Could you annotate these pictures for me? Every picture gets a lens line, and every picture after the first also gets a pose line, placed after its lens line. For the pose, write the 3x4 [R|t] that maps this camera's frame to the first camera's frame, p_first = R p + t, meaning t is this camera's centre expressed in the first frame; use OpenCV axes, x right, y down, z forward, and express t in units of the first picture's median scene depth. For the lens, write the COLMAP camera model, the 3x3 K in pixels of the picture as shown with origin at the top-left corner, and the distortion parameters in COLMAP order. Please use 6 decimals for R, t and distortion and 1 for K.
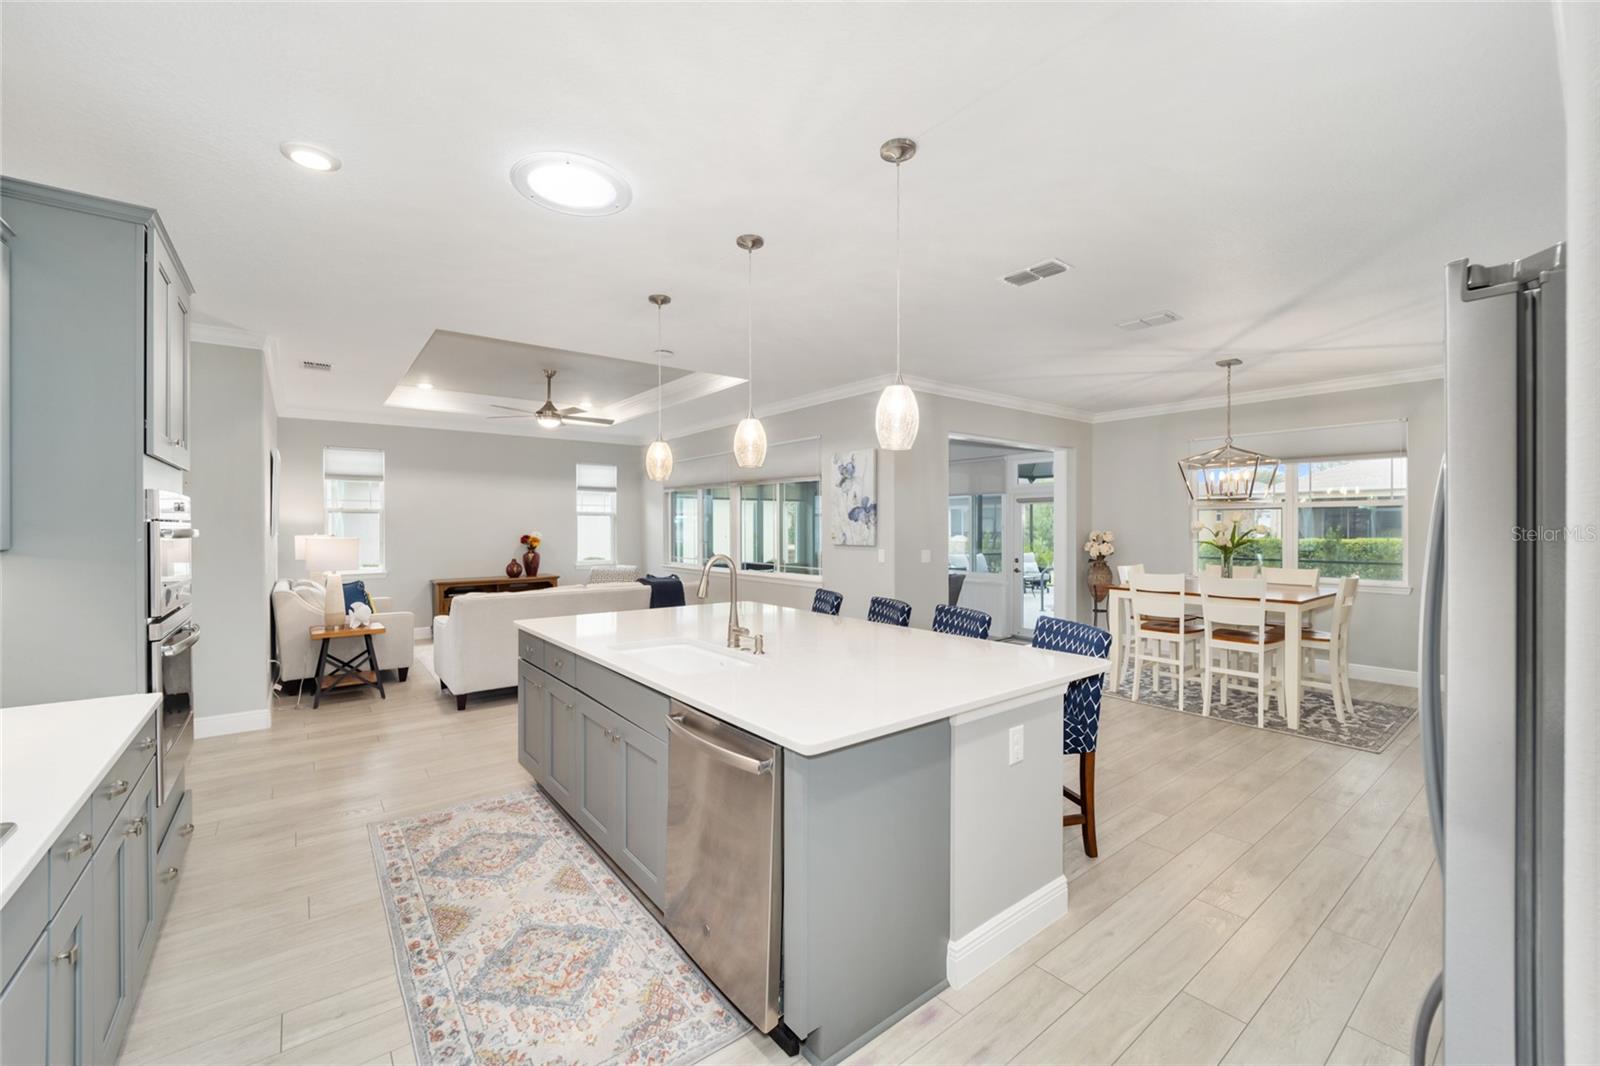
lens RADIAL K [[644.7, 0, 795.2], [0, 644.7, 527.0], [0, 0, 1]] dist [-0.000899, -0.000358]
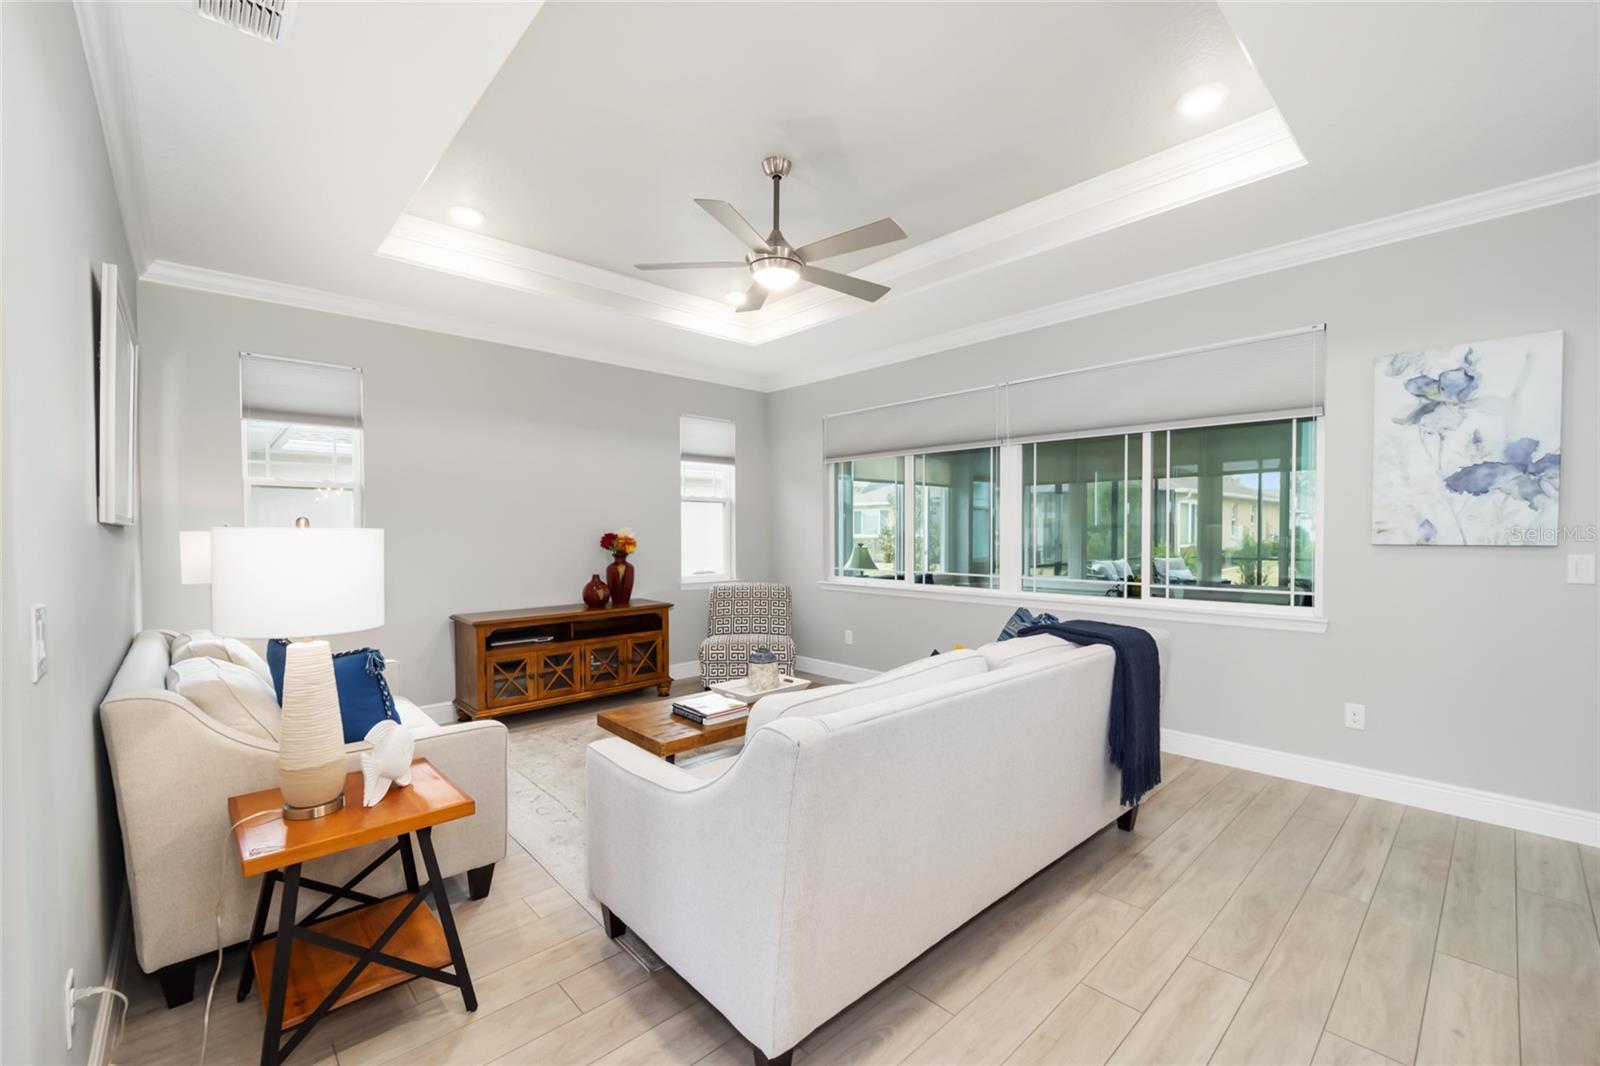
lens RADIAL K [[662.1, 0, 798.7], [0, 662.1, 547.2], [0, 0, 1]] dist [-0.001541, -0.000402]
pose [[0.996270, -0.005300, 0.086123, -0.415124], [0.003271, 0.999714, 0.023684, 0.015813], [-0.086224, -0.023314, 0.996003, 0.541266]]
